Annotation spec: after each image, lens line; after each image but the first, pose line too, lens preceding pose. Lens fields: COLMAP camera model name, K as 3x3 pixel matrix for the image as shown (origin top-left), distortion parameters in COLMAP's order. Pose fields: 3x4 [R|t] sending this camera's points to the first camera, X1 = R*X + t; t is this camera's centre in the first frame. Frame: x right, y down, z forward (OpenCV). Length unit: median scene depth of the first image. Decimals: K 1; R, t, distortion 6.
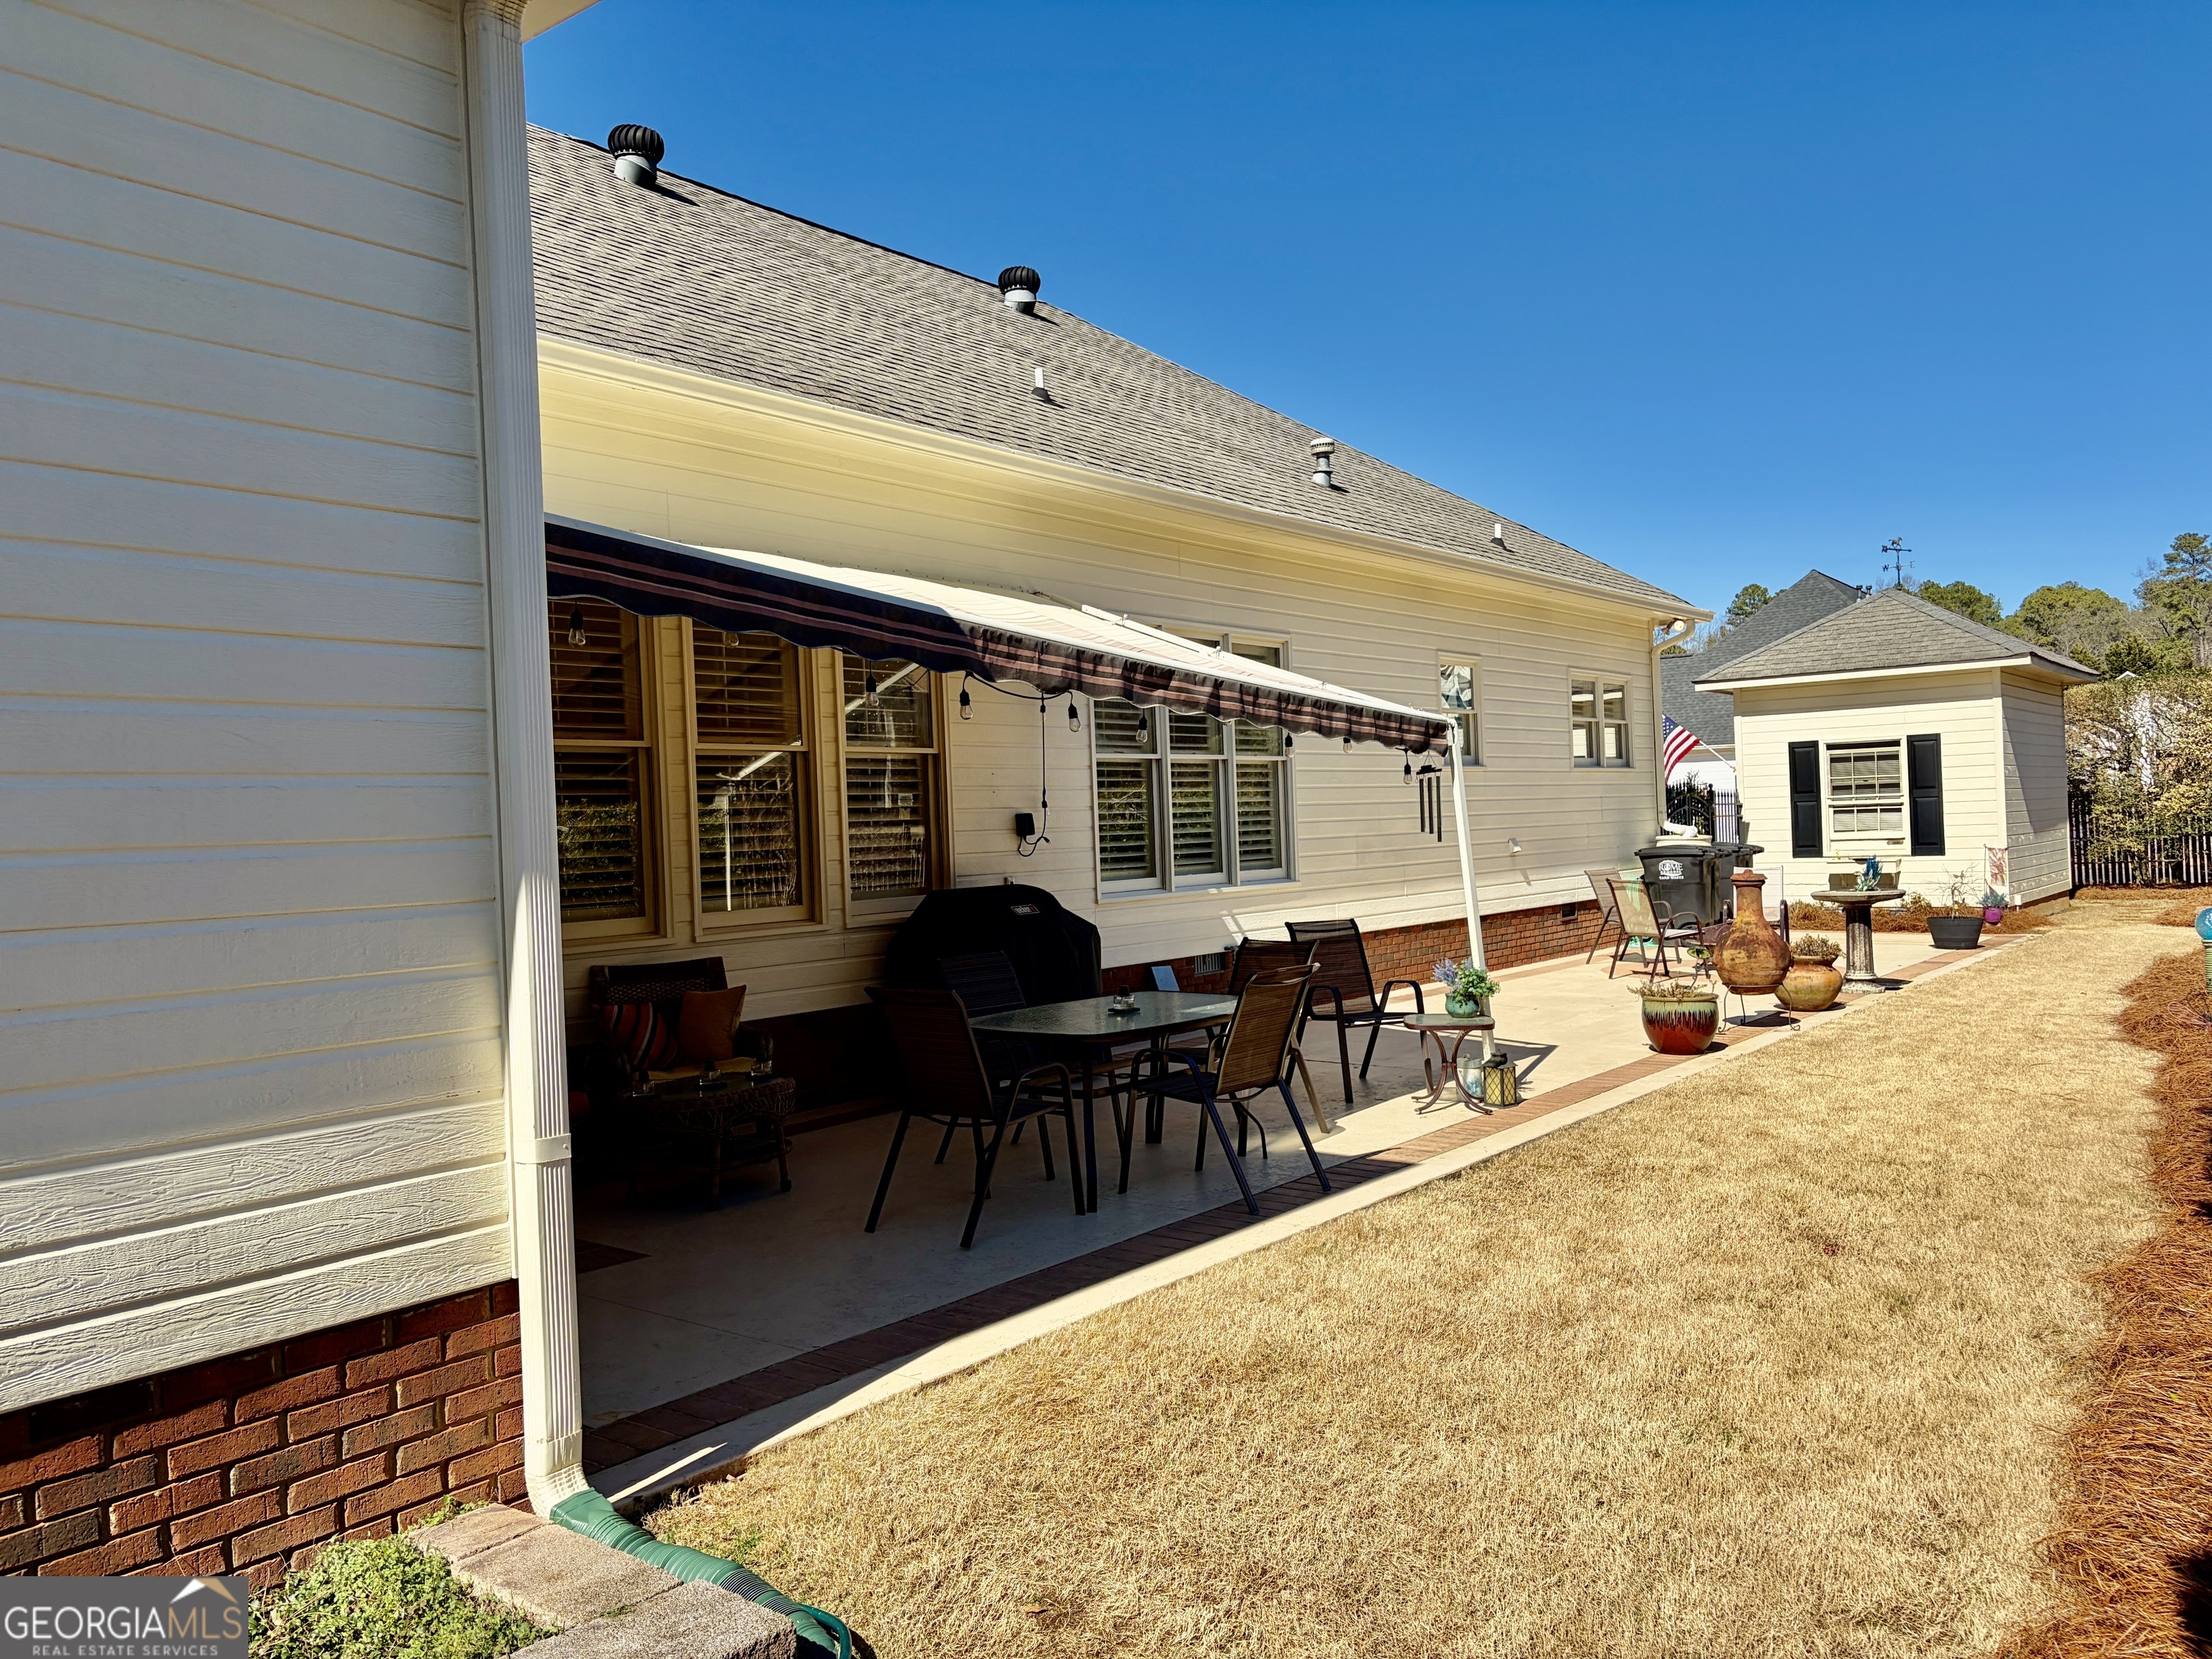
lens RADIAL K [[1676.1, 0, 1107.2], [0, 1676.1, 827.3], [0, 0, 1]] dist [0.044041, -0.047721]
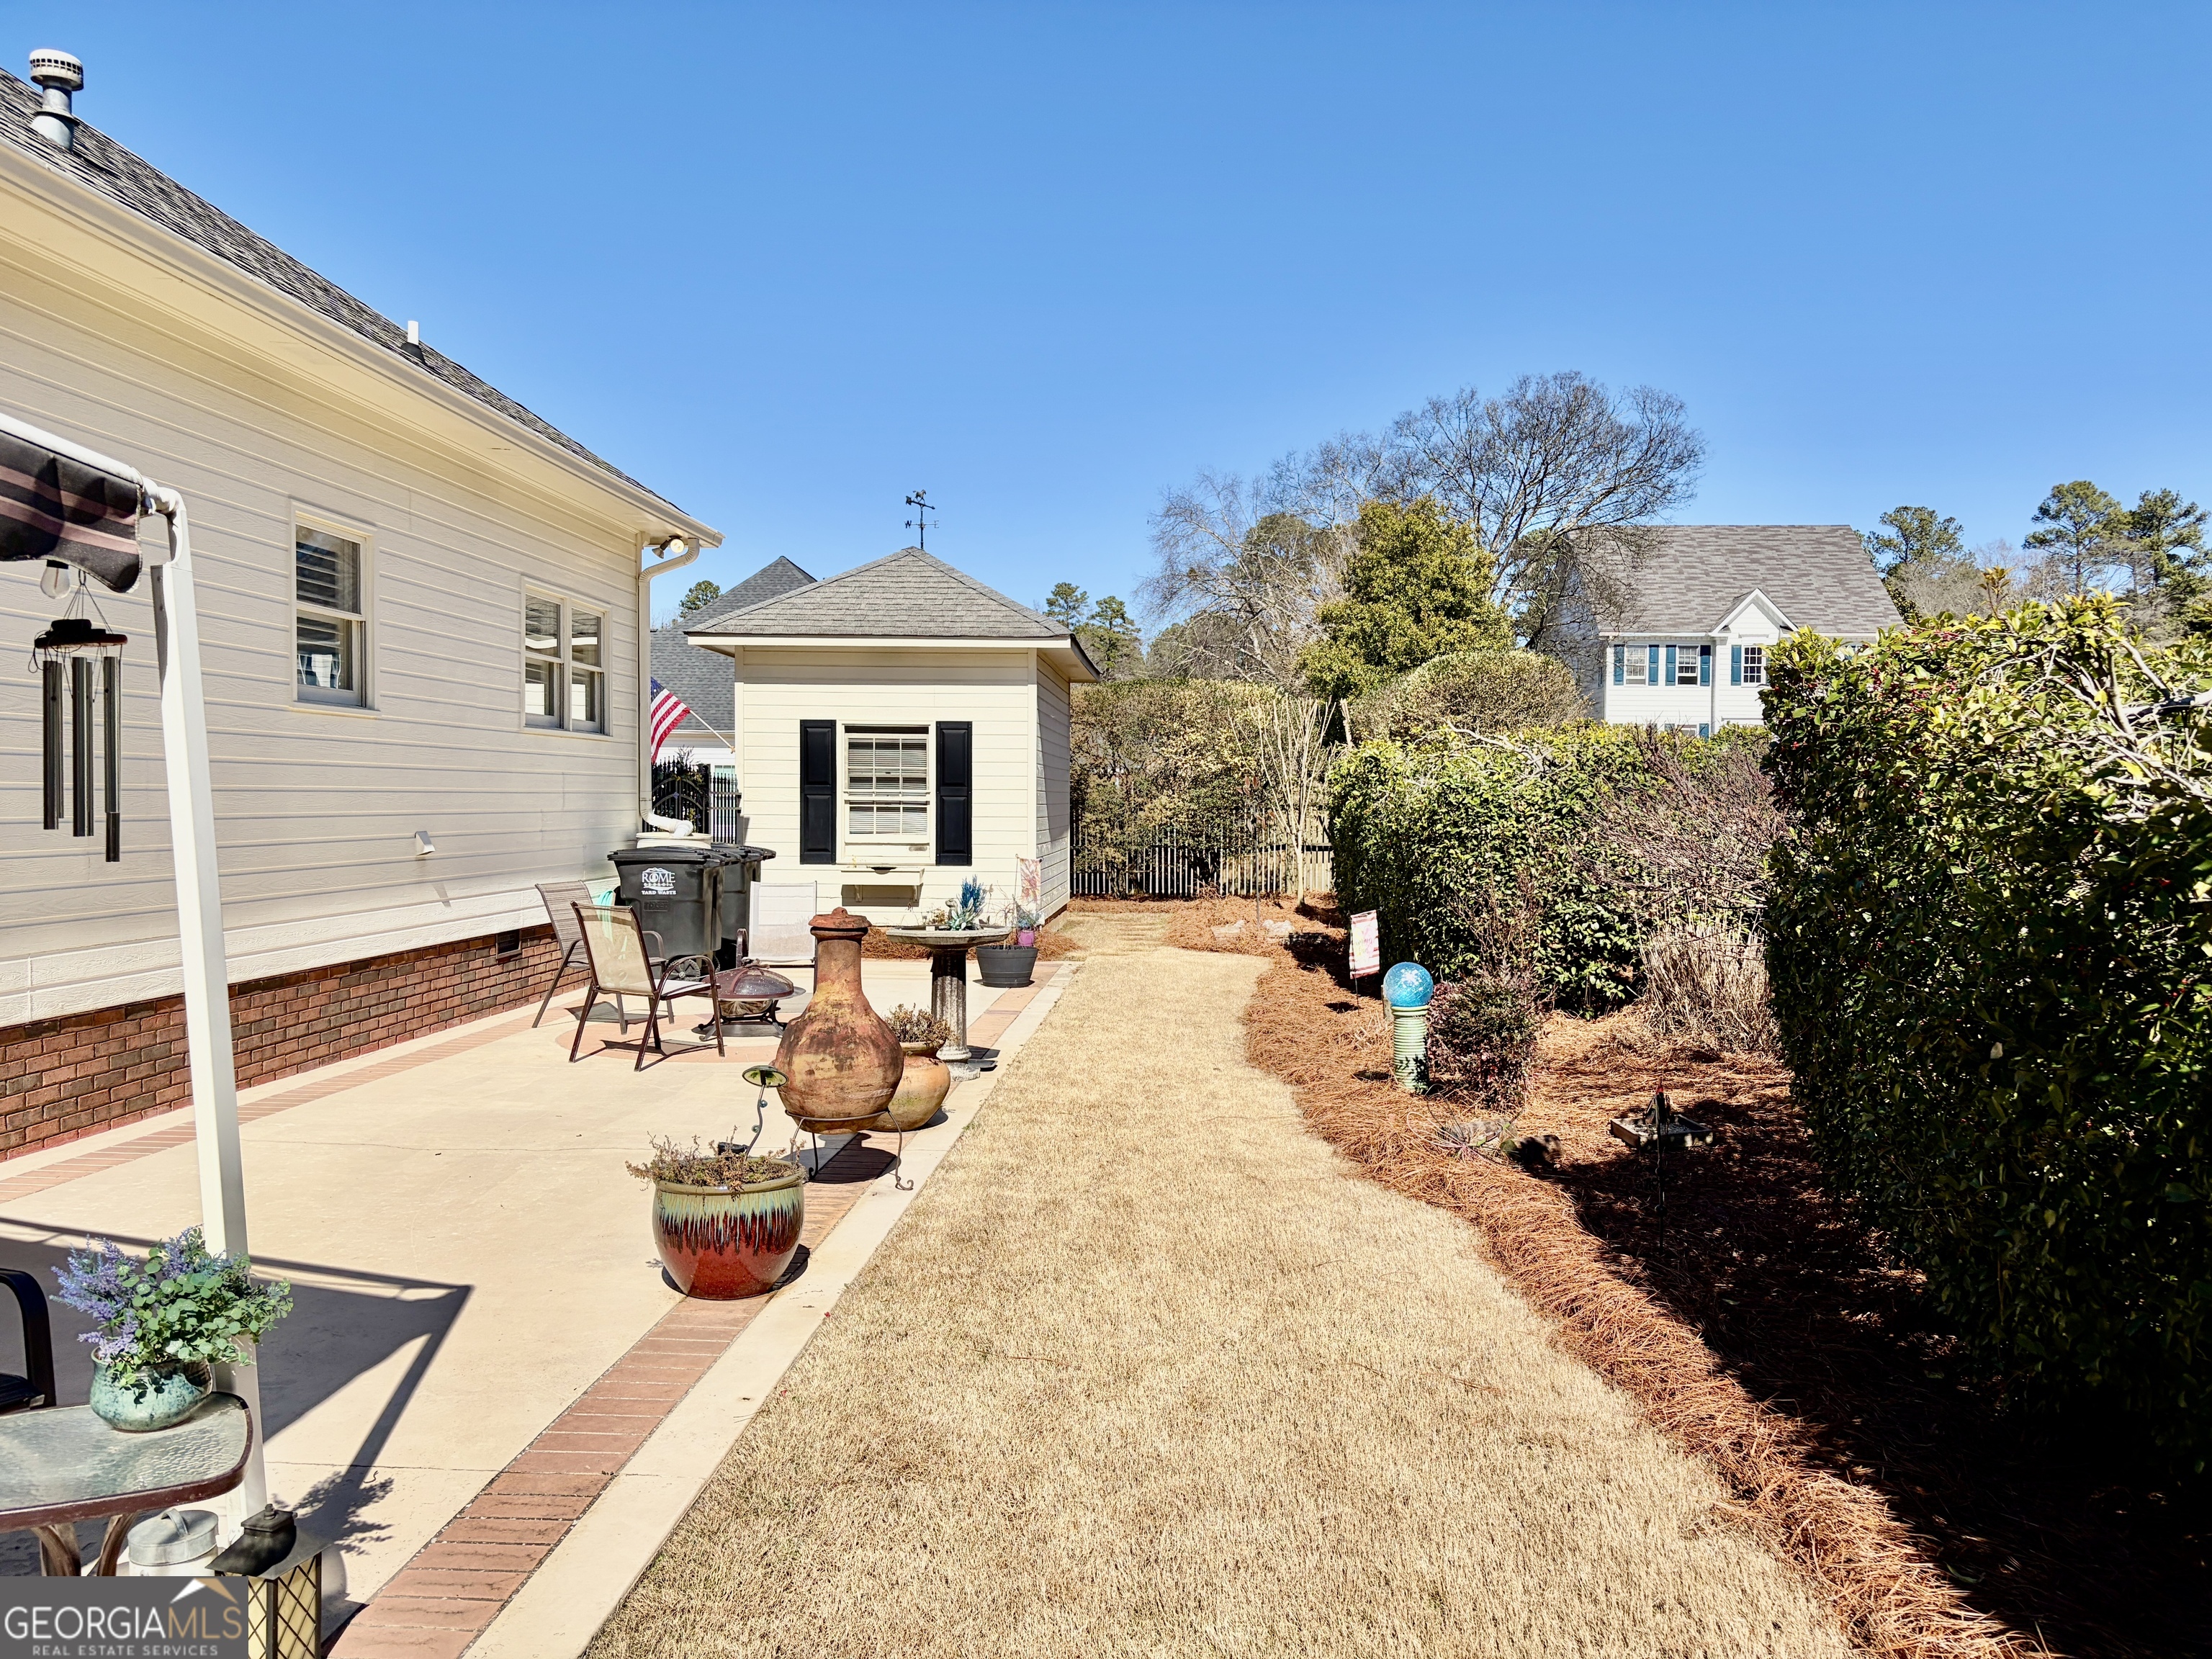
lens RADIAL K [[1676.1, 0, 1127.4], [0, 1676.1, 833.9], [0, 0, 1]] dist [0.044041, -0.047721]
pose [[0.814195, 0.033069, 0.579649, 0.076920], [-0.039924, 0.999202, -0.000926, -0.001905], [-0.579217, -0.022388, 0.814866, 0.283101]]
